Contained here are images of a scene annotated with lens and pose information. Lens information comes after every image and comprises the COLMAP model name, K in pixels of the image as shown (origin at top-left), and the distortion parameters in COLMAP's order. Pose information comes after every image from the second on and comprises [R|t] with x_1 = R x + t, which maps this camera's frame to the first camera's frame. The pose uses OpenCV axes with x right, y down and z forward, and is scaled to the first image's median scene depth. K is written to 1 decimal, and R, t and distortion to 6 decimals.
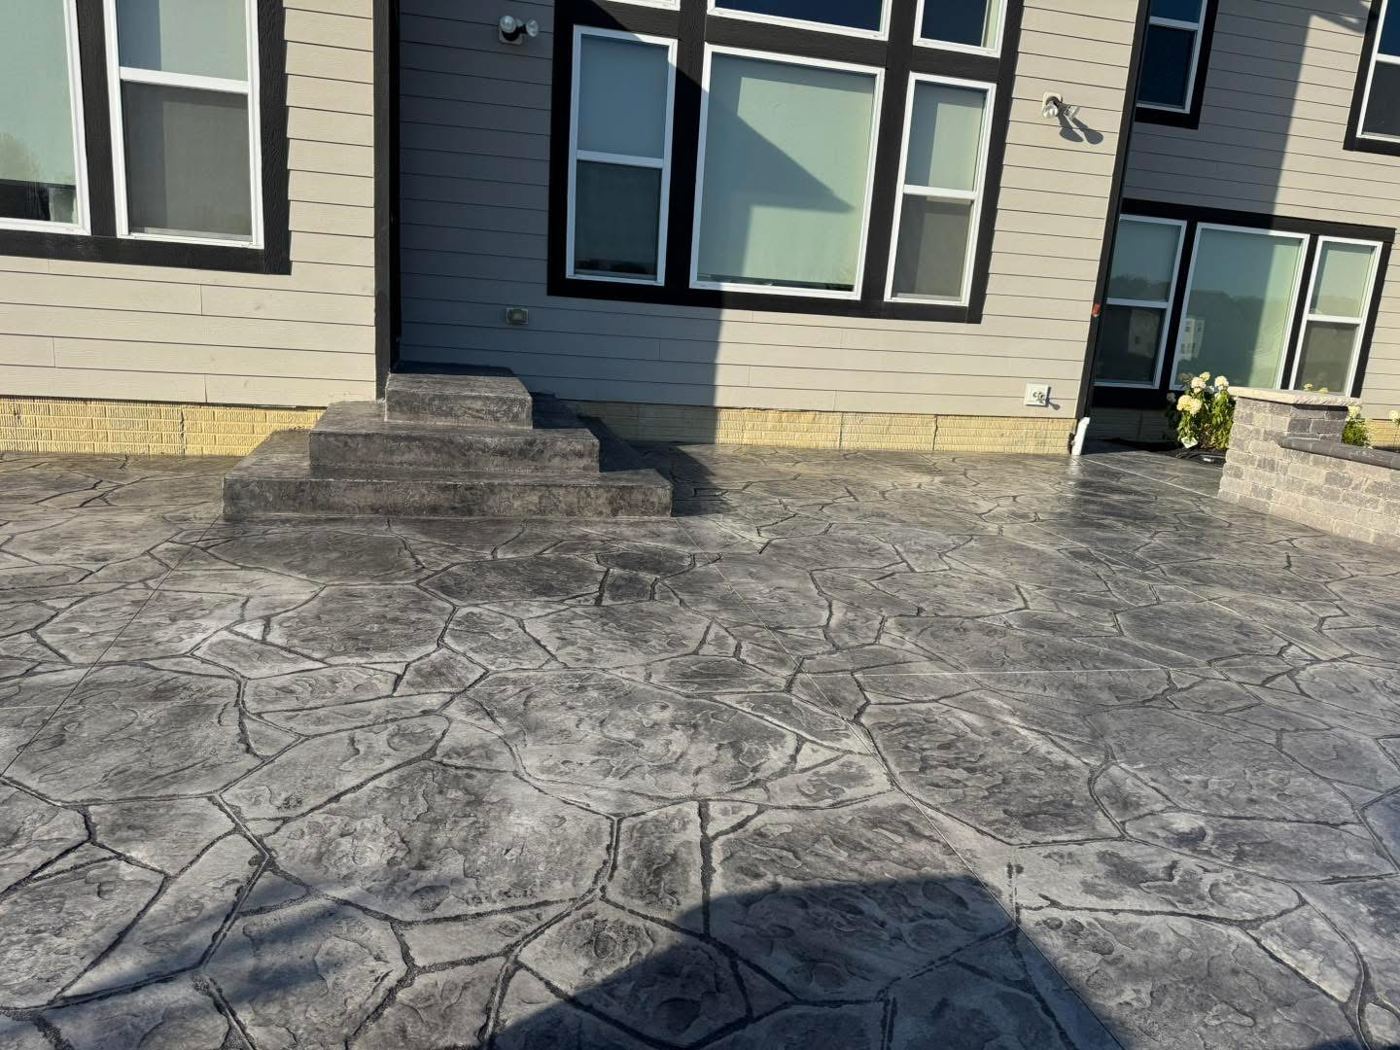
lens RADIAL K [[1002.3, 0, 700.0], [0, 1002.3, 525.0], [0, 0, 1]] dist [0.005715, -0.009850]
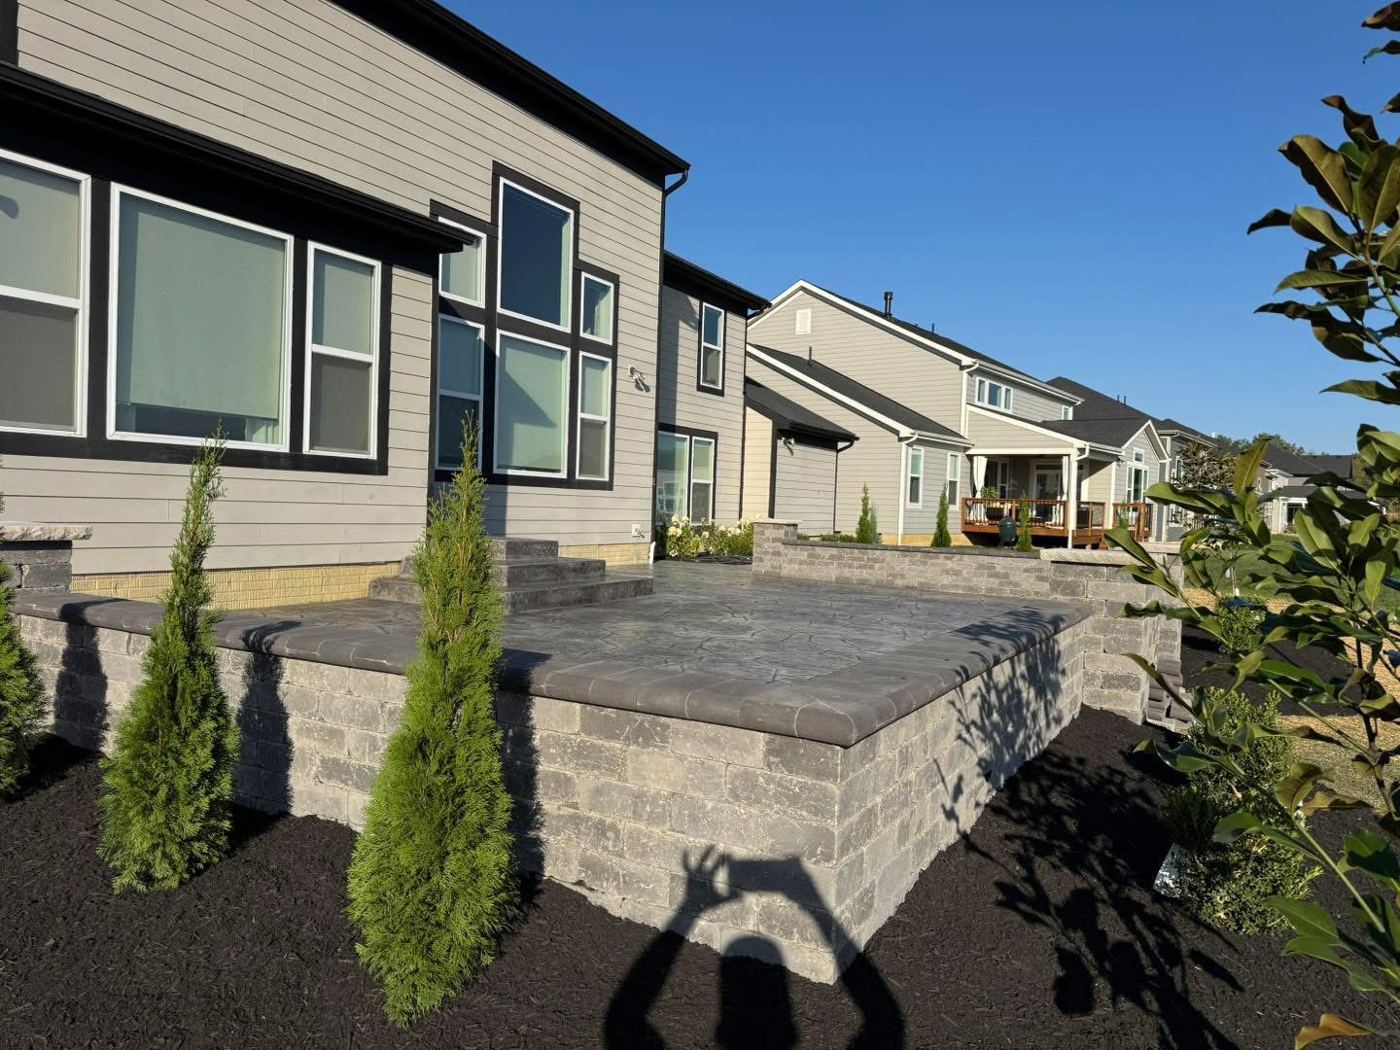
lens RADIAL K [[1002.3, 0, 700.0], [0, 1002.3, 525.0], [0, 0, 1]] dist [0.005715, -0.009850]
pose [[0.683280, -0.054625, 0.728110, -0.965544], [0.162105, 0.983660, -0.078328, 0.017208], [-0.711934, 0.171550, 0.680970, -0.292751]]
